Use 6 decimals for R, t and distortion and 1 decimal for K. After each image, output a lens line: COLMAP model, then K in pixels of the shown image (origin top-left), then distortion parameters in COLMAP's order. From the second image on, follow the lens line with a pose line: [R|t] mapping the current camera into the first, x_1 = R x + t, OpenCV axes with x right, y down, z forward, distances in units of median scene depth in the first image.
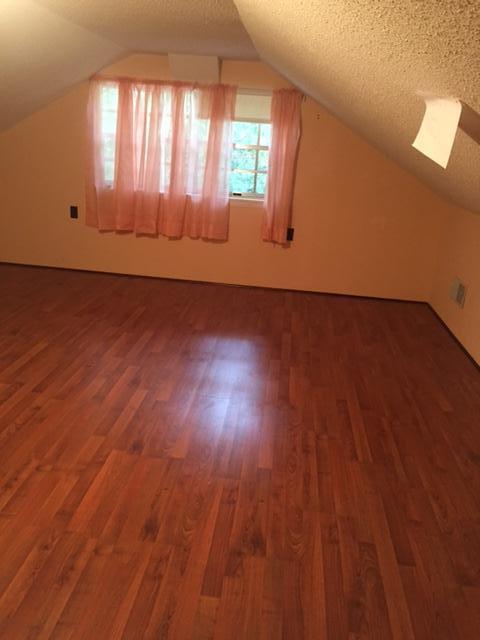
lens RADIAL K [[556.1, 0, 240.0], [0, 556.1, 320.0], [0, 0, 1]] dist [0.008868, 0.001957]
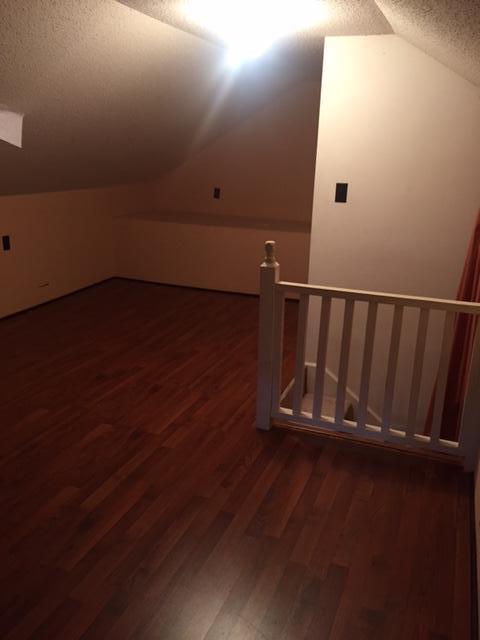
lens RADIAL K [[556.1, 0, 240.0], [0, 556.1, 320.0], [0, 0, 1]] dist [0.008868, 0.001957]
pose [[-0.955722, -0.185767, 0.228222, -0.717036], [-0.018600, 0.812137, 0.583170, -0.725348], [-0.293682, 0.553103, -0.779633, 2.041902]]
